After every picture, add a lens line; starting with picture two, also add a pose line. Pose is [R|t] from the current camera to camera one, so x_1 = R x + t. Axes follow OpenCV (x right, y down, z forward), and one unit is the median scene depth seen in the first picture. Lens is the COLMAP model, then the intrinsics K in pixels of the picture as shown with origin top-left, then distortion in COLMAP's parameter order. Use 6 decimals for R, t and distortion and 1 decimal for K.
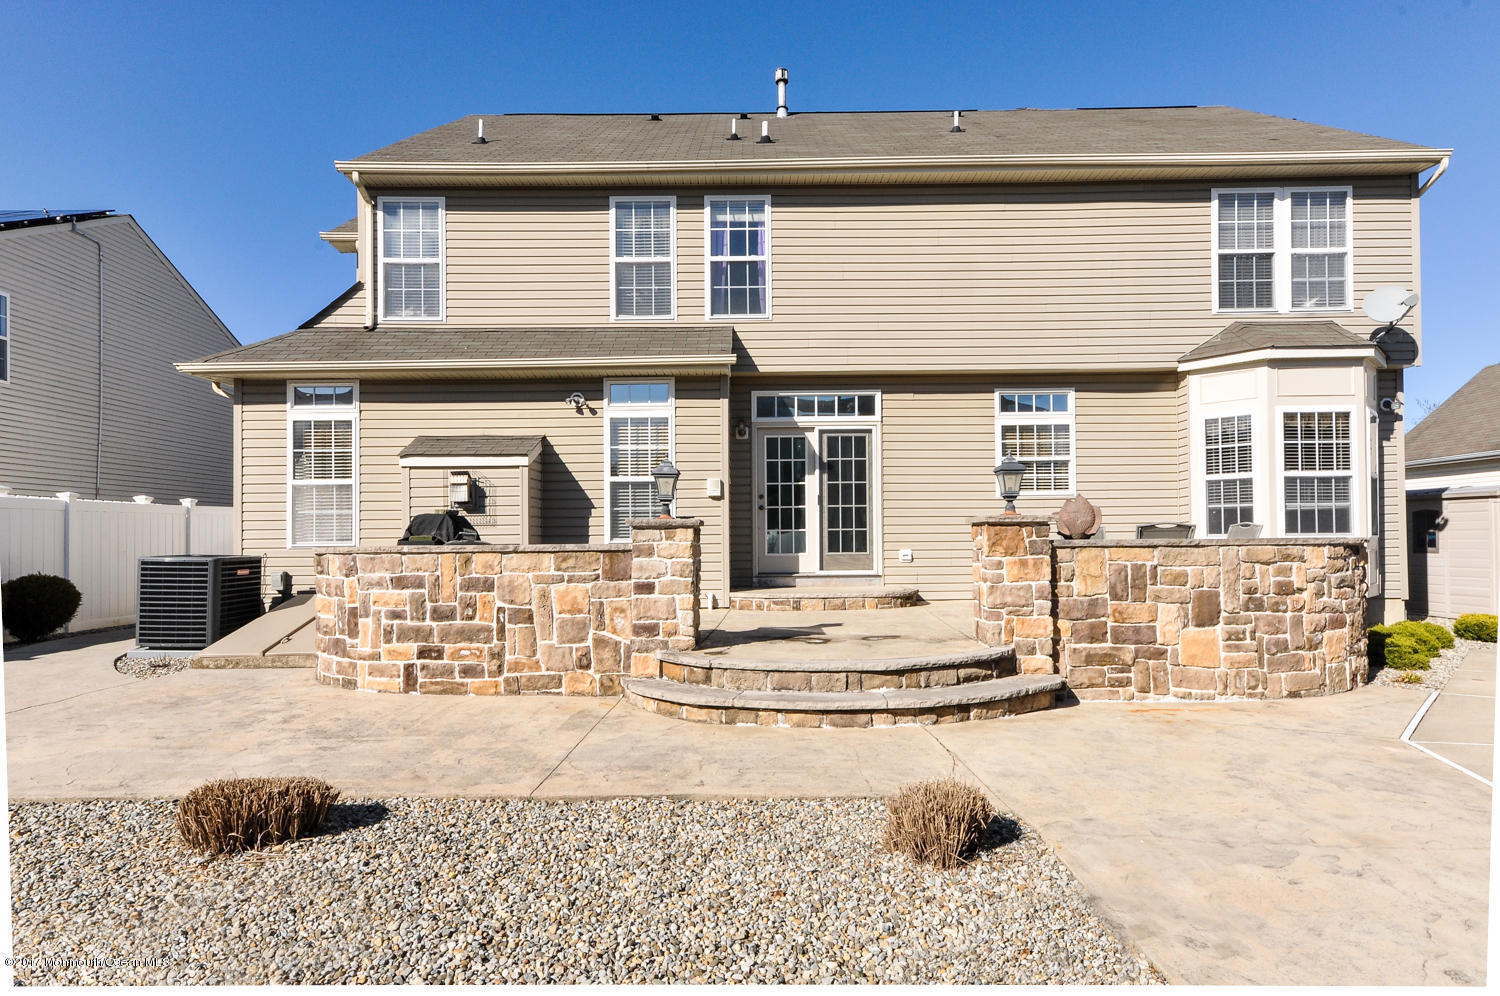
lens RADIAL K [[803.7, 0, 743.9], [0, 803.7, 524.1], [0, 0, 1]] dist [0.003535, 0.002930]
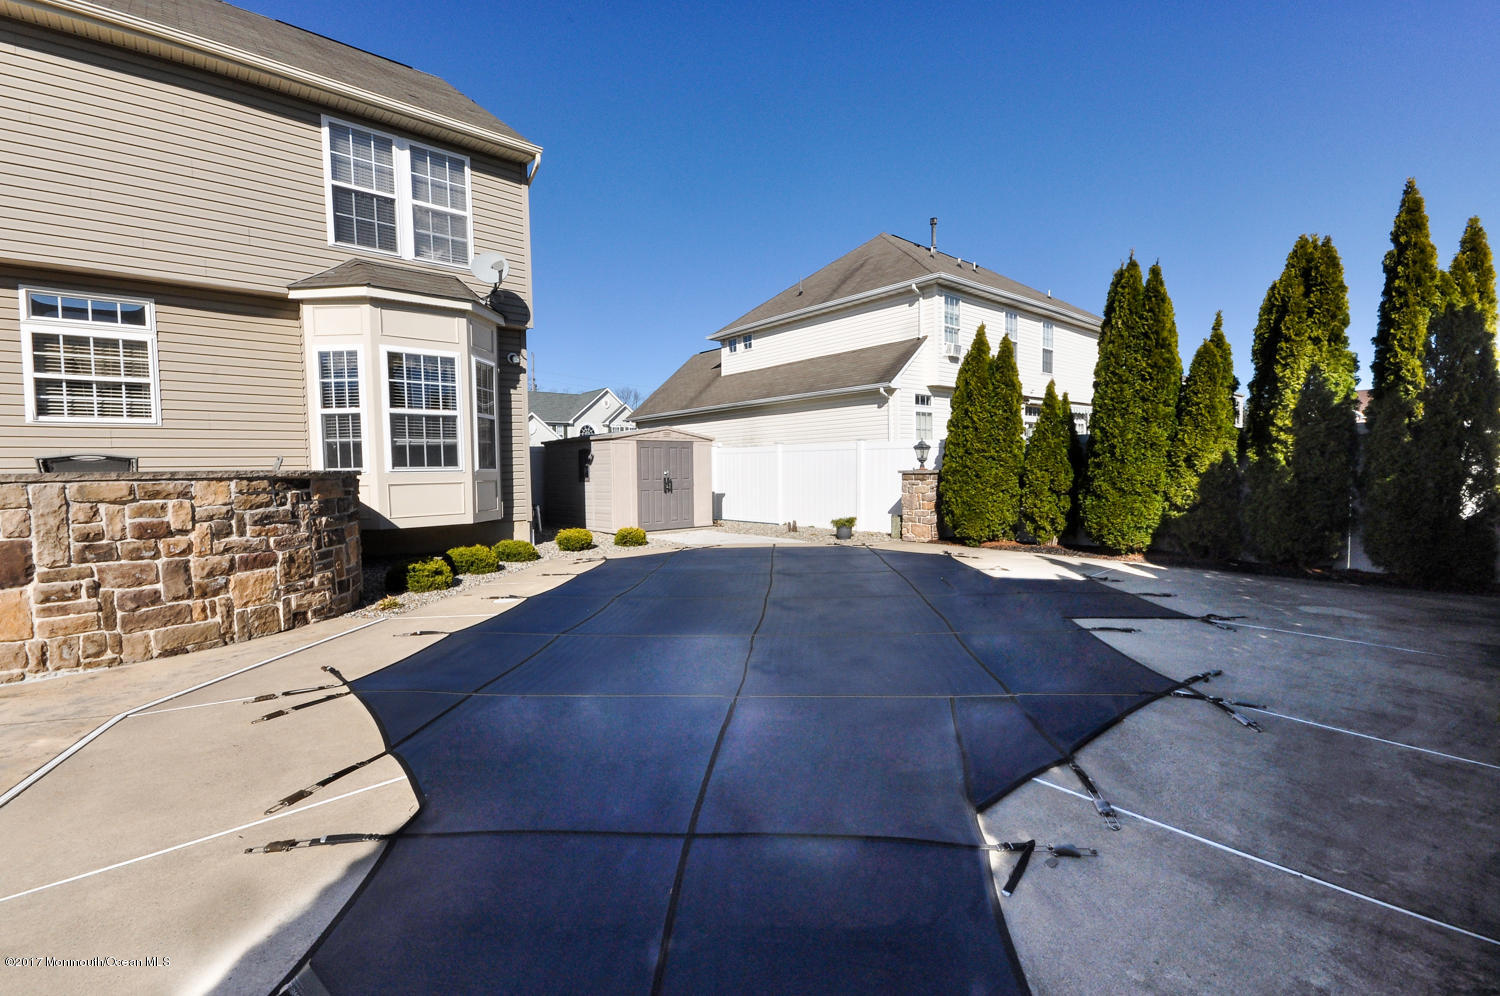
lens RADIAL K [[665.0, 0, 751.3], [0, 665.0, 501.8], [0, 0, 1]] dist [0.012207, -0.004587]
pose [[0.734128, -0.041527, 0.677740, 0.395719], [0.000958, 0.998190, 0.060125, 0.004406], [-0.679010, -0.043490, 0.732840, 0.032092]]
